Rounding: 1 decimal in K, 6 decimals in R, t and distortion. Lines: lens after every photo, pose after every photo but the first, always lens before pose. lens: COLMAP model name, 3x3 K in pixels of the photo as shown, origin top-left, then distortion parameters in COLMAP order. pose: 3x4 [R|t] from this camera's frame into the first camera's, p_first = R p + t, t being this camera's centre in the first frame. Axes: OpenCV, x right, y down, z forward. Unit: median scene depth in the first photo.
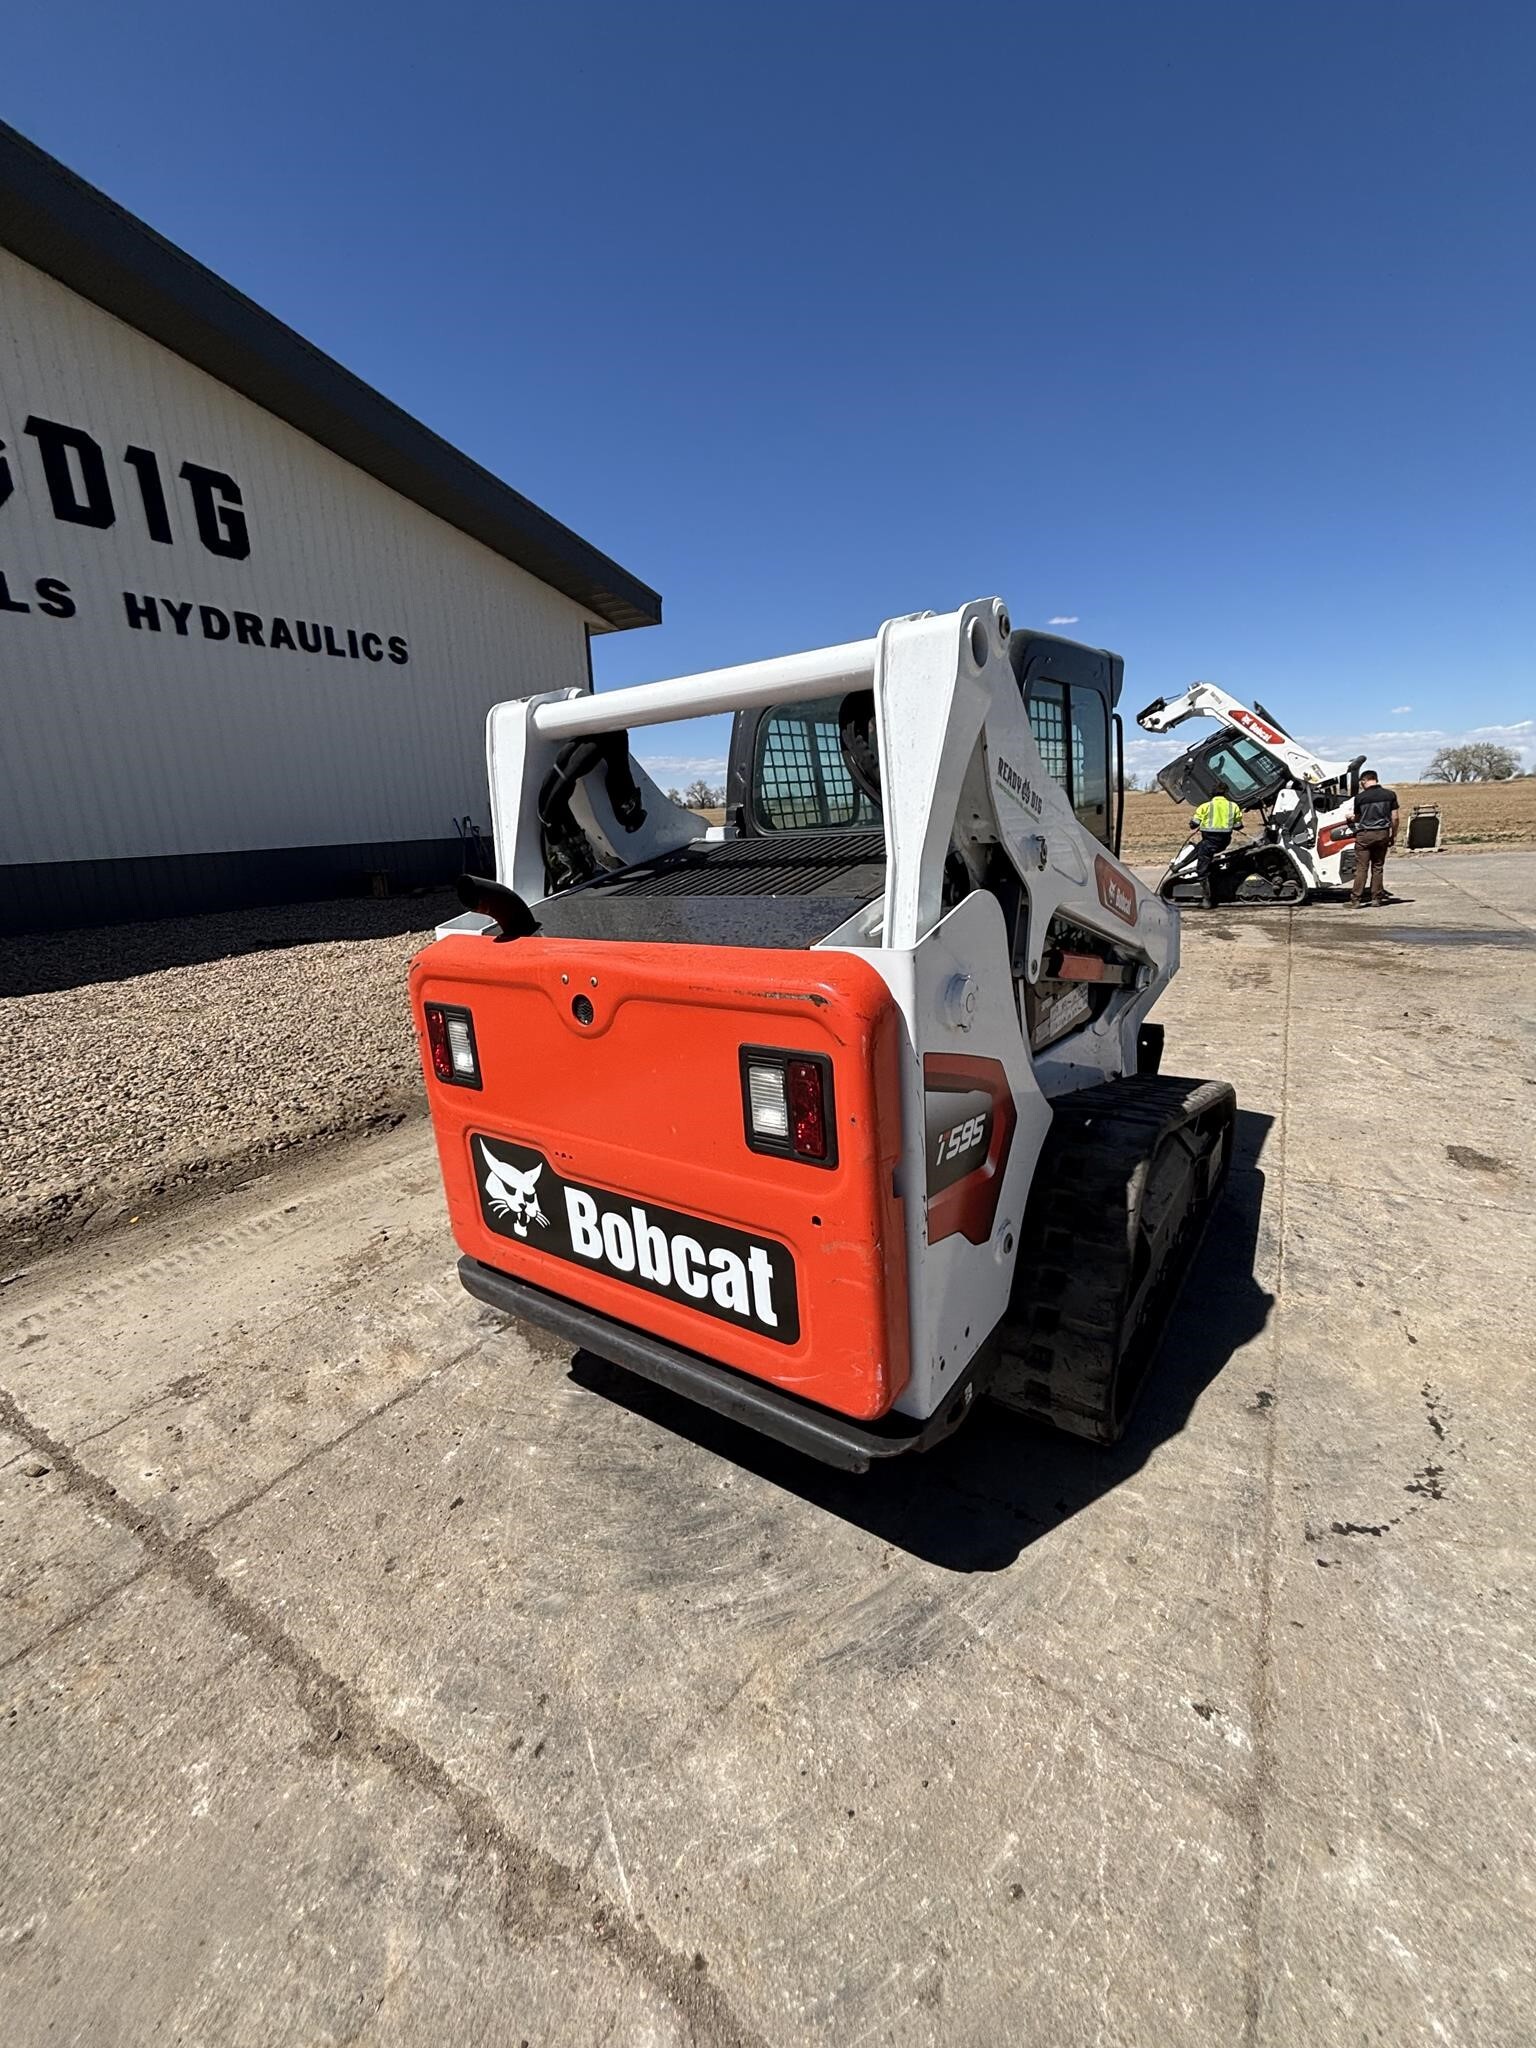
lens RADIAL K [[826.1, 0, 772.8], [0, 826.1, 1020.6], [0, 0, 1]] dist [-0.006704, 0.004502]
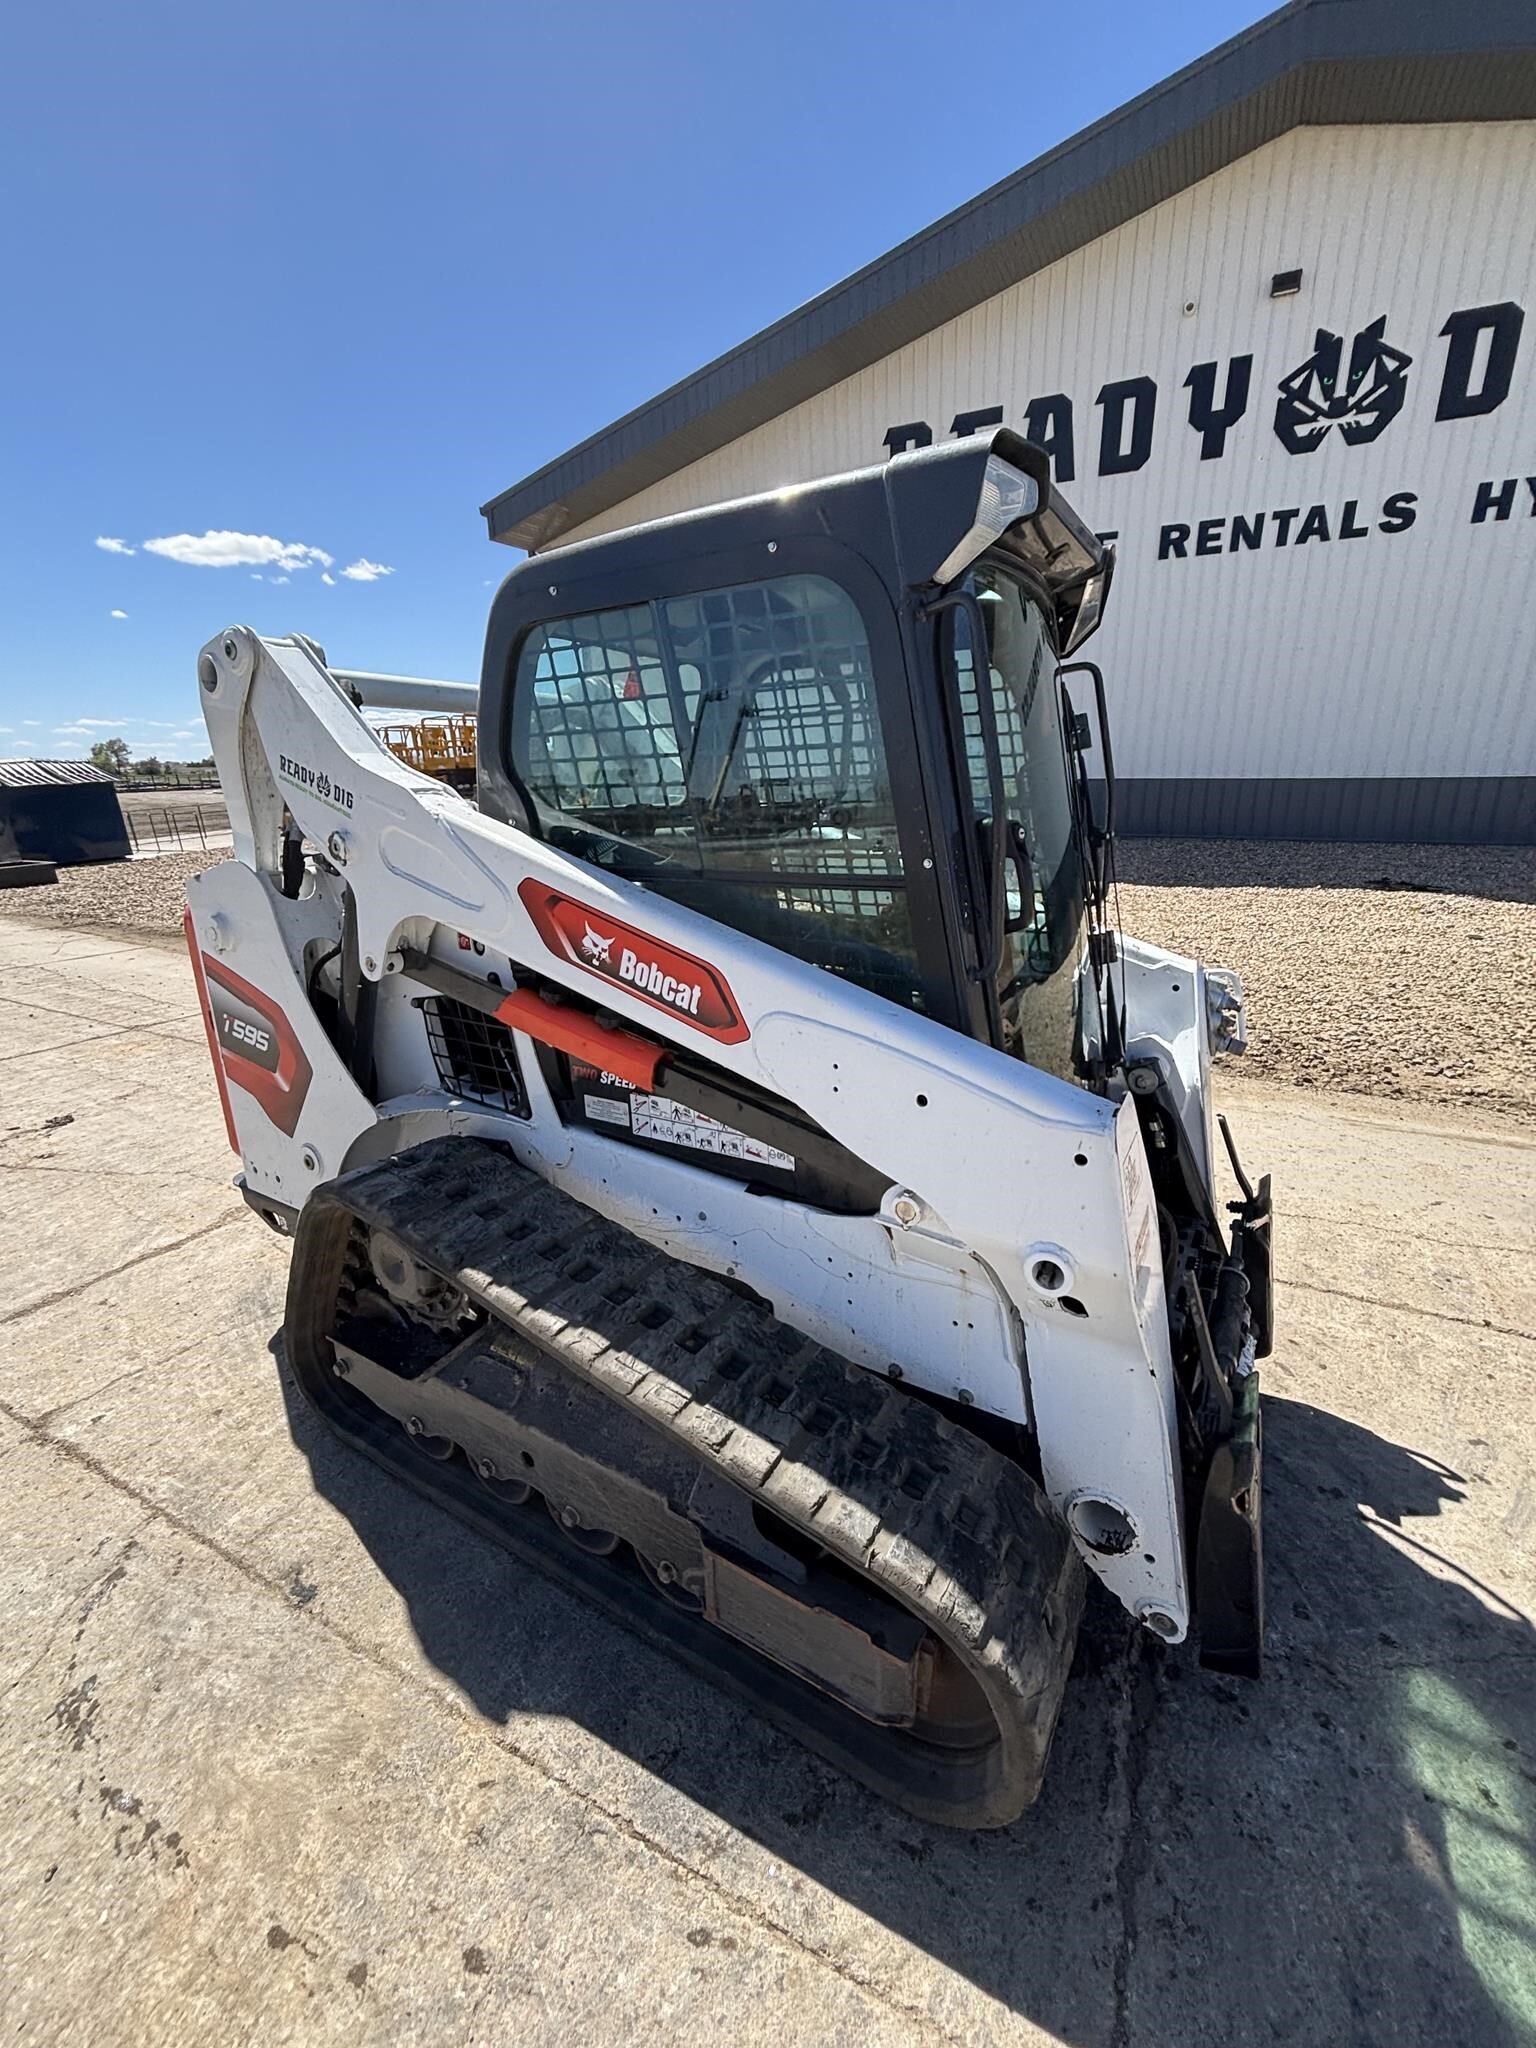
lens RADIAL K [[819.1, 0, 772.8], [0, 819.1, 1024.6], [0, 0, 1]] dist [0.008506, -0.003946]
pose [[0.082144, 0.336554, -0.938075, 1.307194], [-0.233225, 0.921611, 0.310224, -0.416264], [0.968947, 0.193299, 0.154198, 1.336943]]
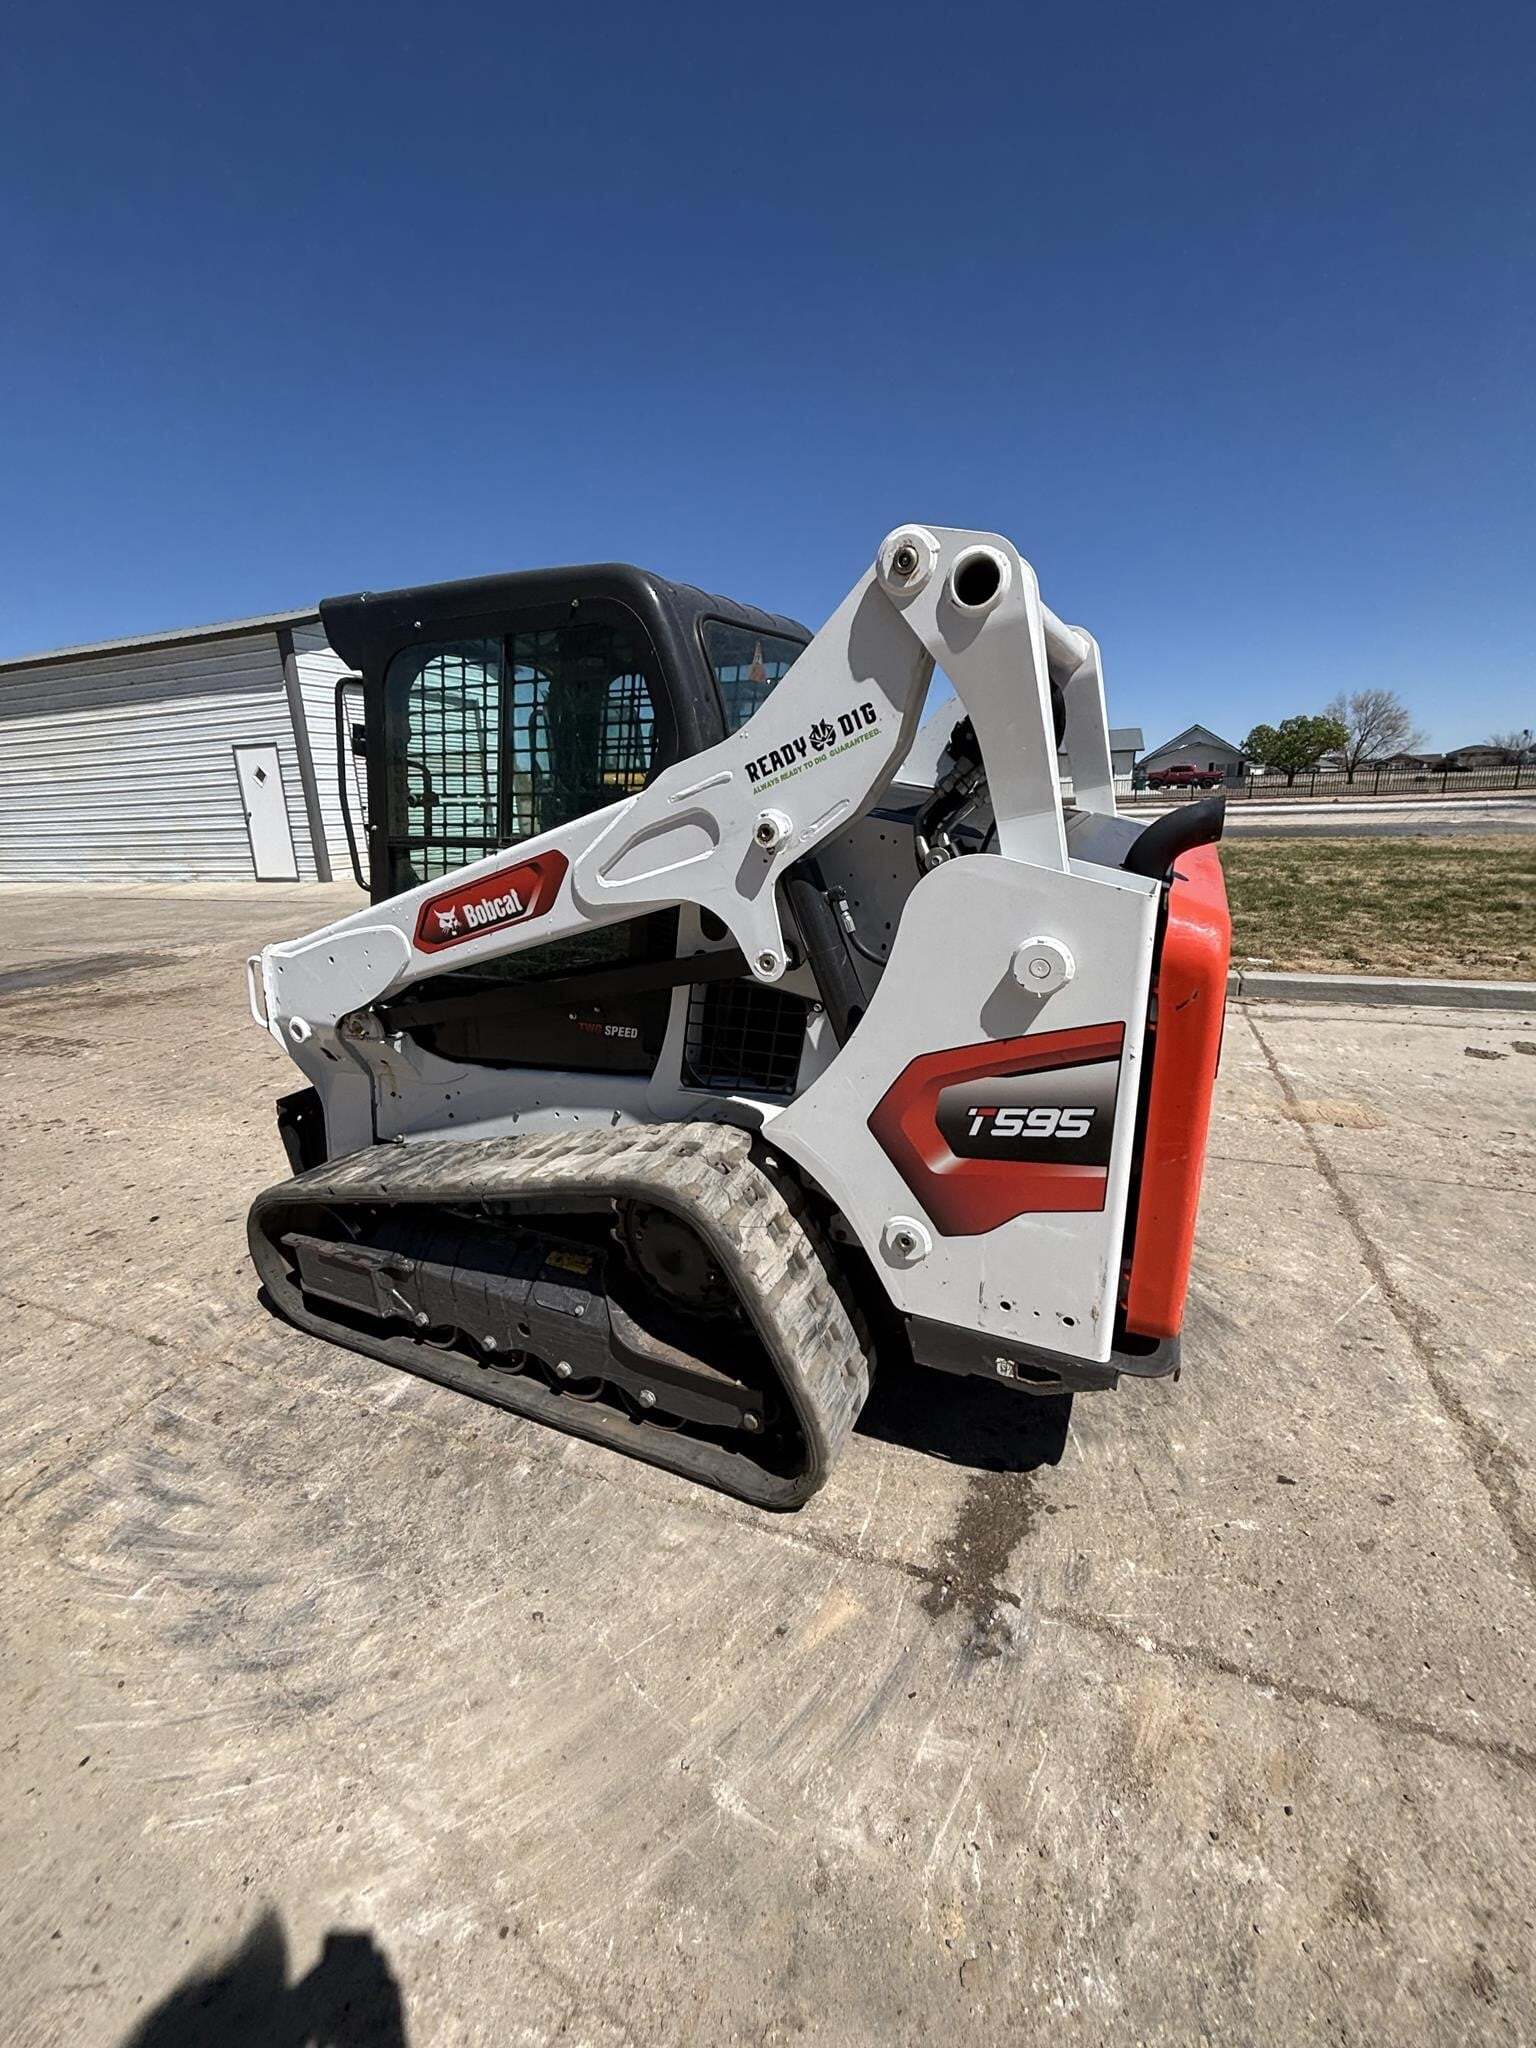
lens RADIAL K [[826.1, 0, 772.8], [0, 826.1, 1020.6], [0, 0, 1]] dist [-0.006704, 0.004502]
pose [[-0.172704, -0.219493, 0.960206, -1.070535], [0.287092, 0.921309, 0.262238, -0.295137], [-0.942206, 0.320957, -0.096099, 1.486368]]
